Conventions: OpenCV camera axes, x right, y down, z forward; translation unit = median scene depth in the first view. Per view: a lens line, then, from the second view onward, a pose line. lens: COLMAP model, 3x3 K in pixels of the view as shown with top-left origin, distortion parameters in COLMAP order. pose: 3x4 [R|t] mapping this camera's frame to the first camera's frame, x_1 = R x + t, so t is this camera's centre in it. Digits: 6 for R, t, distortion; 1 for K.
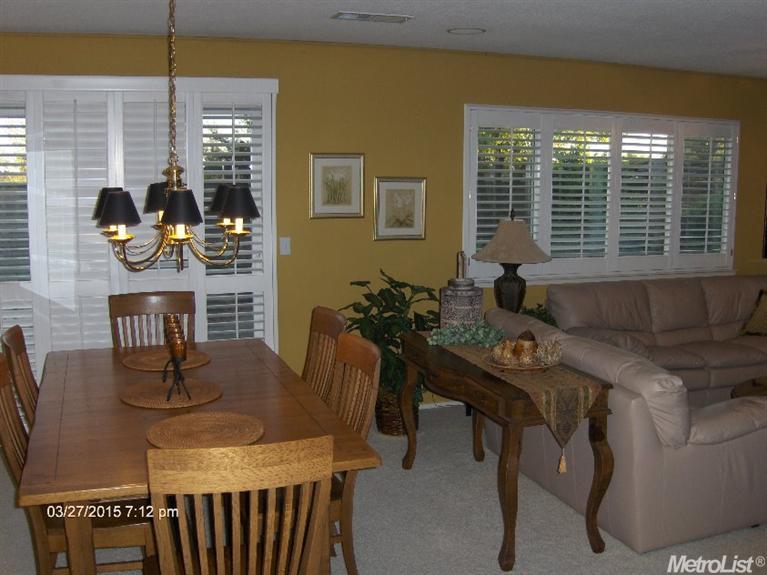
lens RADIAL K [[818.4, 0, 383.5], [0, 818.4, 287.5], [0, 0, 1]] dist [-0.222200, 0.148200]
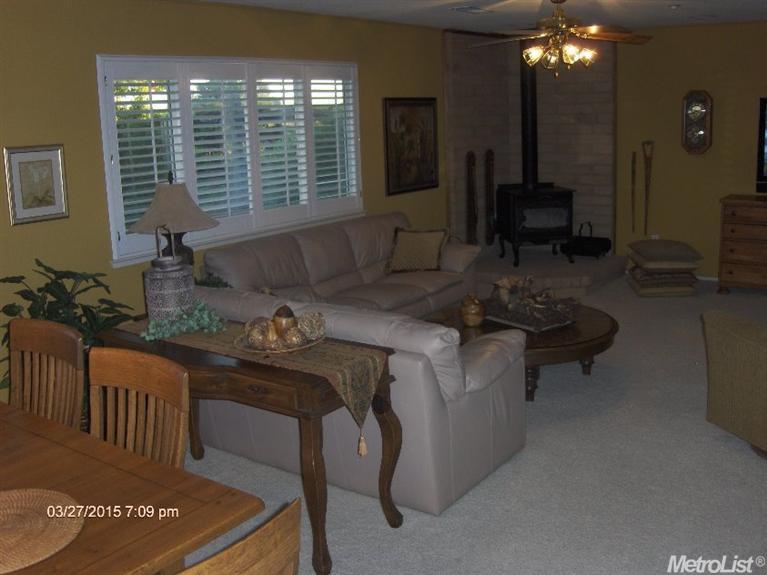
lens RADIAL K [[818.4, 0, 383.5], [0, 818.4, 287.5], [0, 0, 1]] dist [-0.222200, 0.148200]
pose [[0.821823, -0.153467, 0.548685, -0.152272], [0.121448, 0.988093, 0.094463, -0.026377], [-0.556648, -0.010995, 0.830676, 0.145784]]
